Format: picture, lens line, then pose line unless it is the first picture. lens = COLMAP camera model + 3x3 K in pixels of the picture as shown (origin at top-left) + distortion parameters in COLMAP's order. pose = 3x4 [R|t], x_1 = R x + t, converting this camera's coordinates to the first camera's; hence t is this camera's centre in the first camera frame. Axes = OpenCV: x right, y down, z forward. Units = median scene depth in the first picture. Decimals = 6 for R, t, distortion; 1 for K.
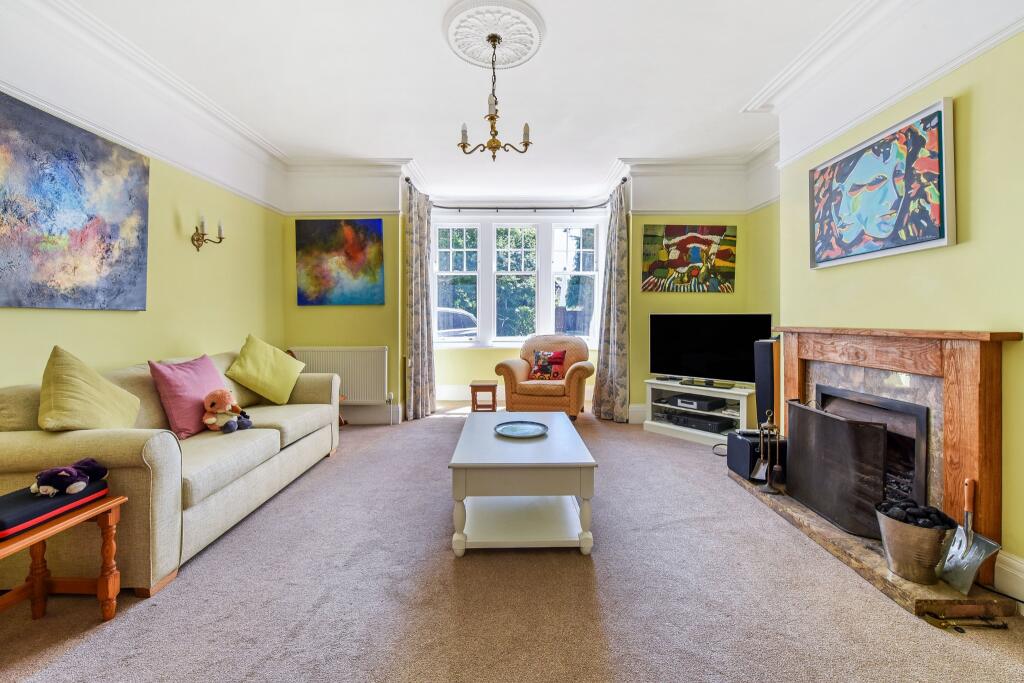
lens RADIAL K [[409.6, 0, 514.6], [0, 409.6, 328.6], [0, 0, 1]] dist [-0.001505, -0.000409]
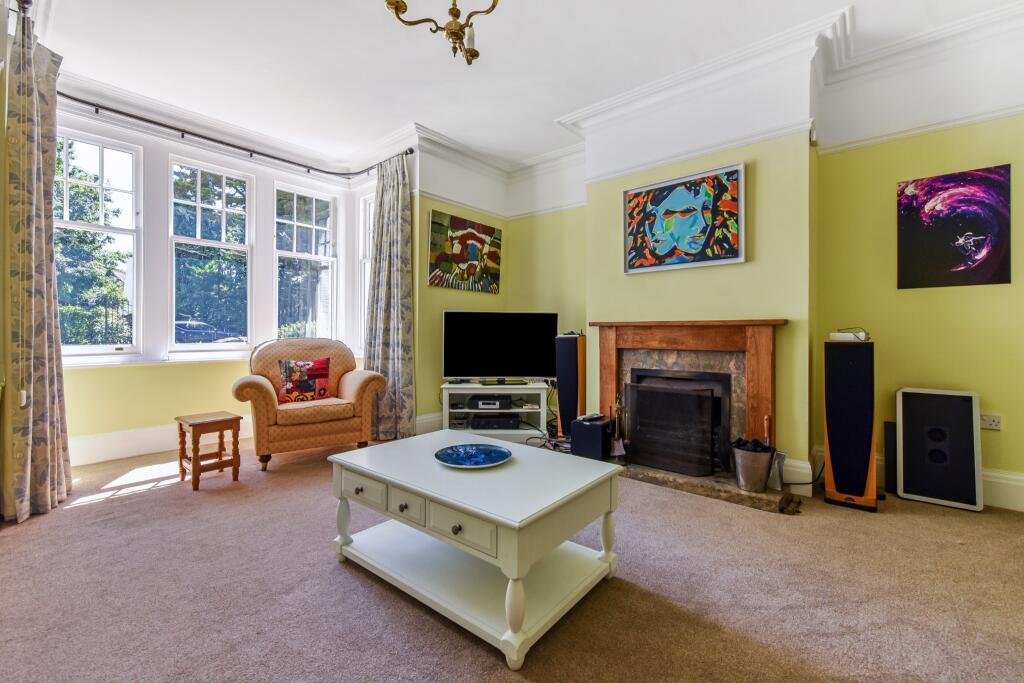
lens RADIAL K [[438.9, 0, 512.0], [0, 438.9, 341.5], [0, 0, 1]] dist [0.007593, -0.000172]
pose [[0.640704, -0.014311, 0.767654, -0.371632], [0.014339, 0.999875, 0.006673, 0.031614], [-0.767654, 0.006732, 0.640829, 0.327298]]
